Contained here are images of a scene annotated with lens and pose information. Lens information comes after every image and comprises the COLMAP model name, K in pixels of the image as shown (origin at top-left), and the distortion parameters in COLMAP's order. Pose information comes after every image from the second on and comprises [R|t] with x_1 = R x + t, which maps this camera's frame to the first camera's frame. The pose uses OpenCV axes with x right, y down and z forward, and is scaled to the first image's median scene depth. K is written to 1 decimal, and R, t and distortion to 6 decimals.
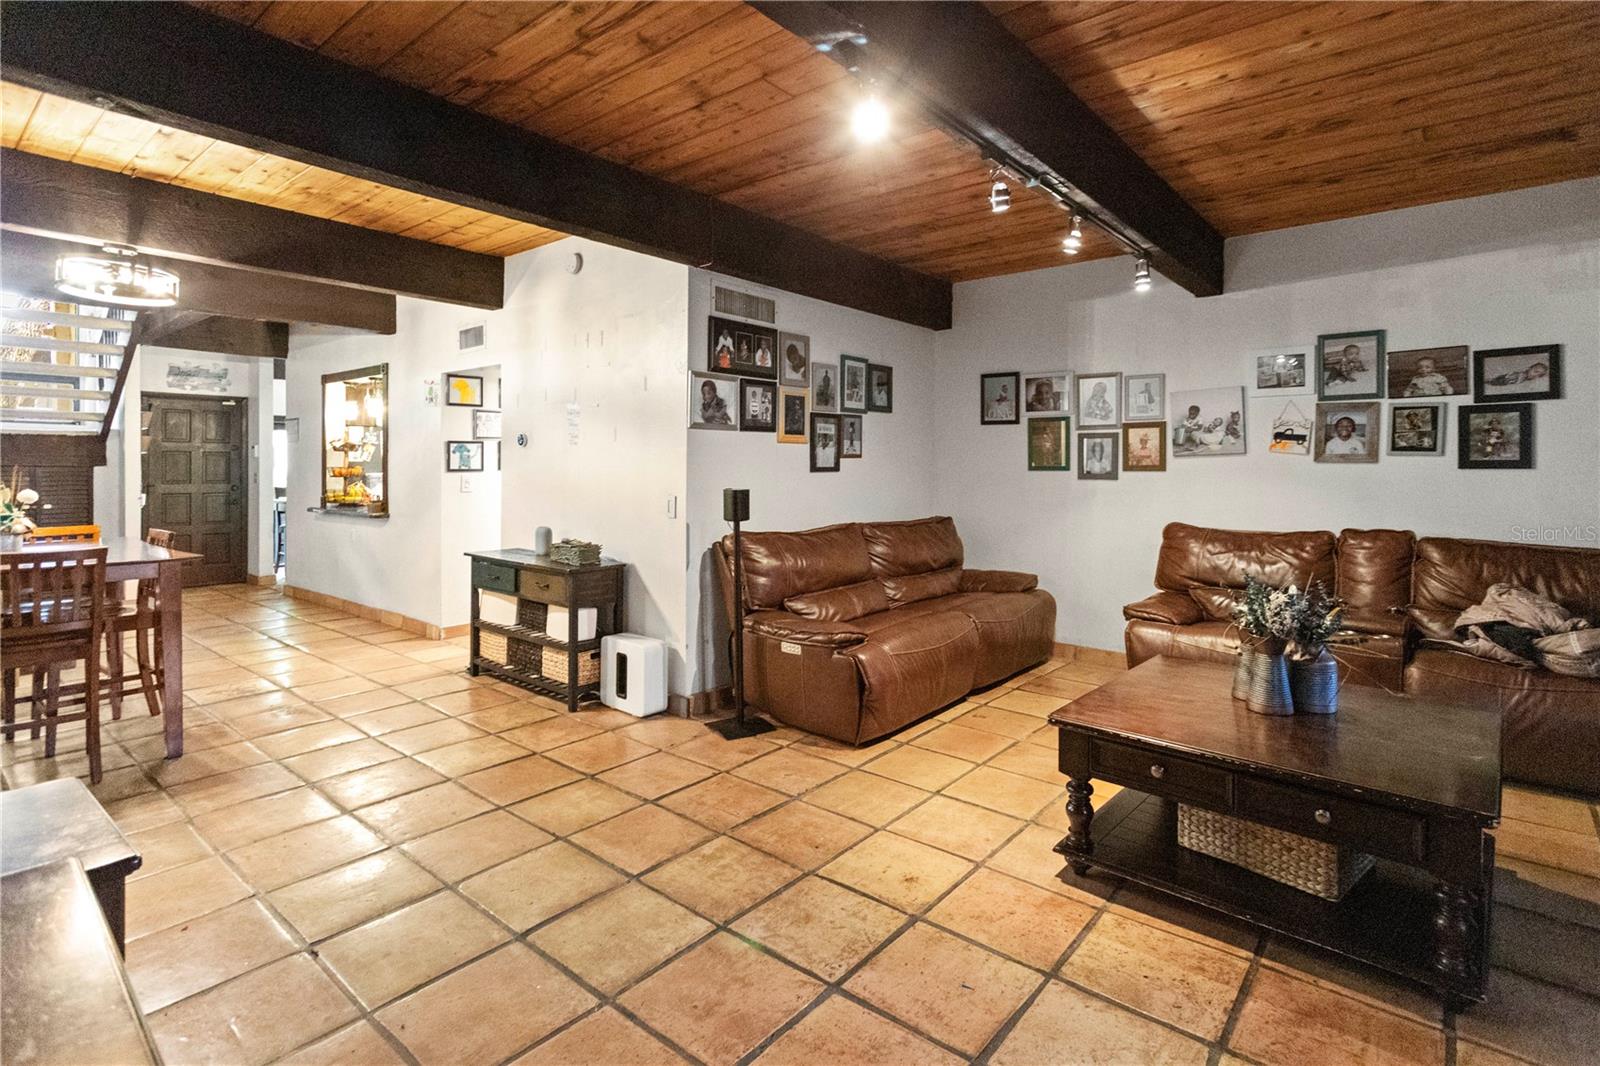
lens RADIAL K [[786.8, 0, 799.3], [0, 786.8, 470.4], [0, 0, 1]] dist [0.001944, 0.000246]
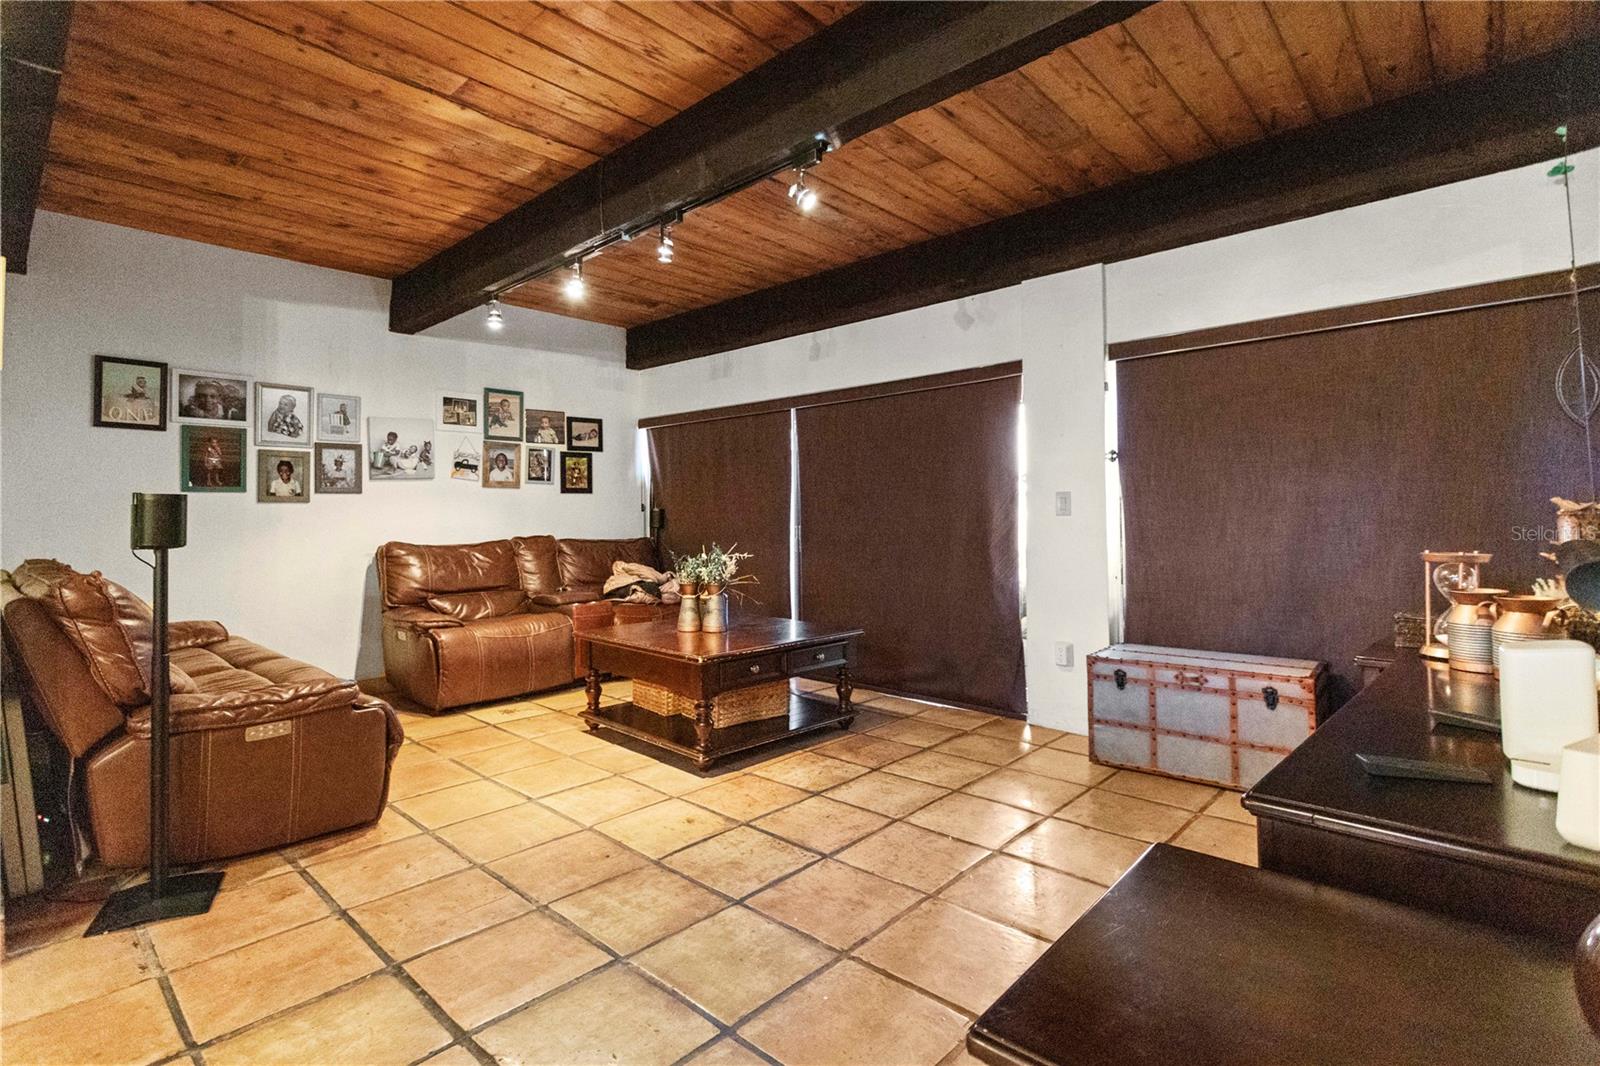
lens RADIAL K [[762.9, 0, 800.6], [0, 762.9, 508.7], [0, 0, 1]] dist [0.000250, 0.000032]
pose [[0.053933, 0.004951, 0.998532, -0.600688], [0.016900, 0.999840, -0.005870, 0.044344], [-0.998402, 0.017192, 0.053841, 0.477212]]
